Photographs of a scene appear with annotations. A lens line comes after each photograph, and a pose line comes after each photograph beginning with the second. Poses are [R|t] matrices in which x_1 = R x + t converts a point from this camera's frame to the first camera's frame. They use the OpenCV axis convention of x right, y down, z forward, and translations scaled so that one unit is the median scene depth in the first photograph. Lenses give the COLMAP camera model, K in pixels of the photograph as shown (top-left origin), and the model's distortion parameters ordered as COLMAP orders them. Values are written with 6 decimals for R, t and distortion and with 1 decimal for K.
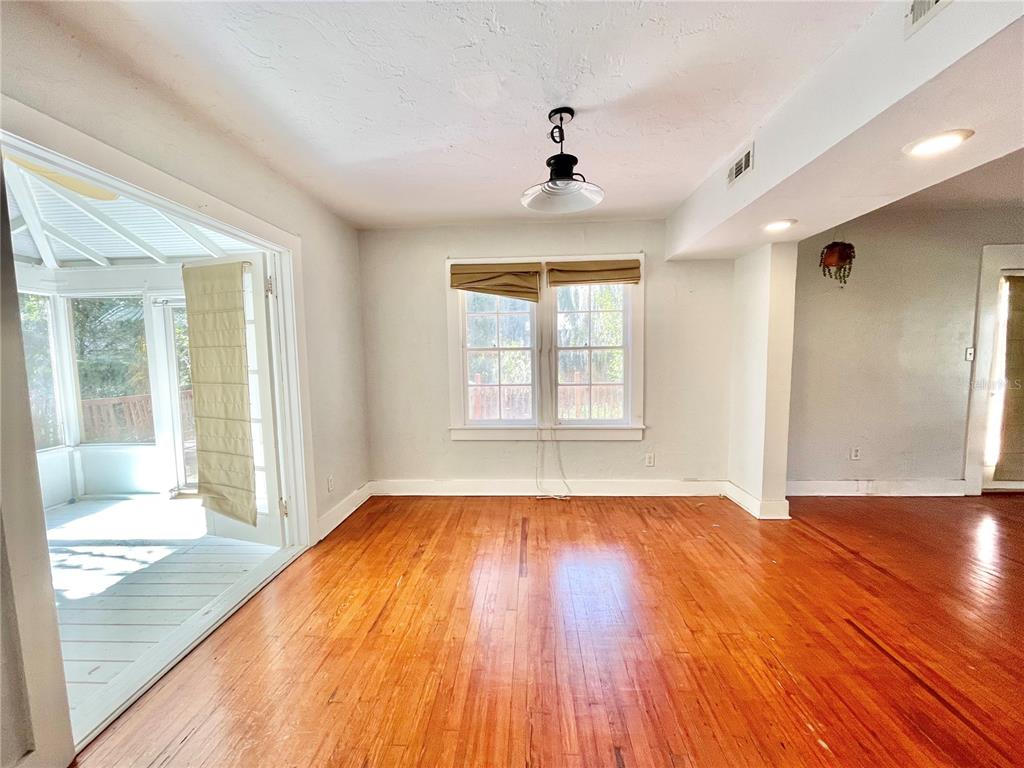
lens RADIAL K [[411.0, 0, 509.8], [0, 411.0, 388.5], [0, 0, 1]] dist [-0.001188, 0.000056]
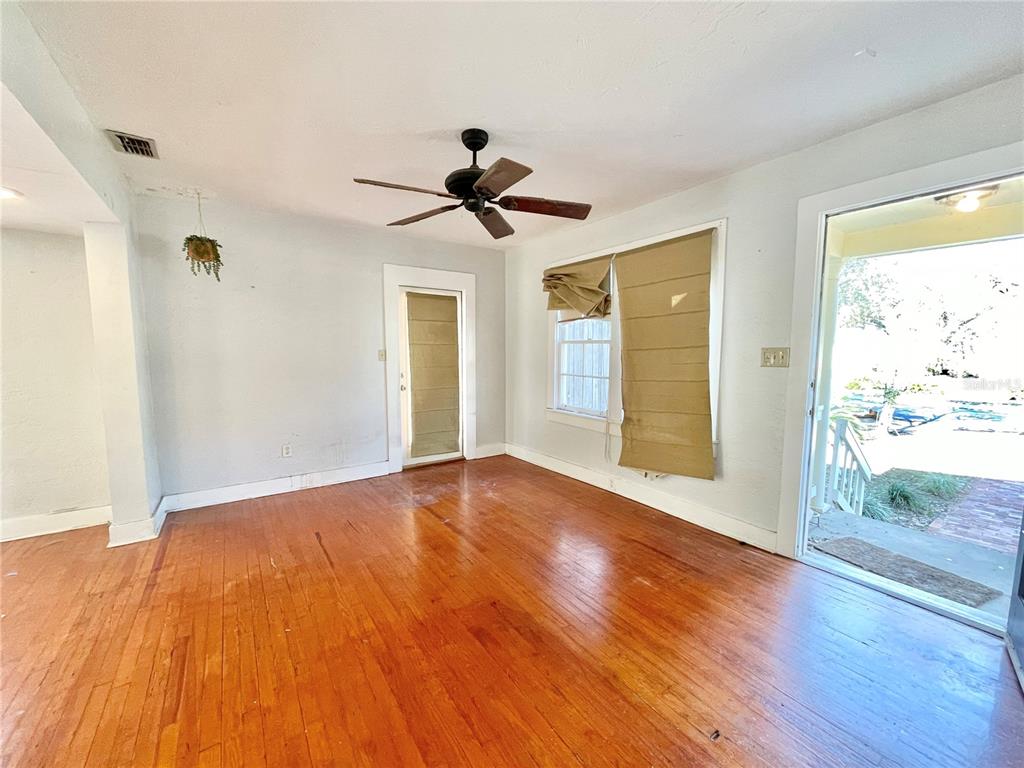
lens RADIAL K [[411.0, 0, 509.8], [0, 411.0, 388.5], [0, 0, 1]] dist [-0.001188, 0.000056]
pose [[0.799490, -0.044461, 0.599032, 0.688296], [0.038817, 0.998997, 0.022339, 0.000434], [-0.599424, 0.005393, 0.800413, -0.165726]]
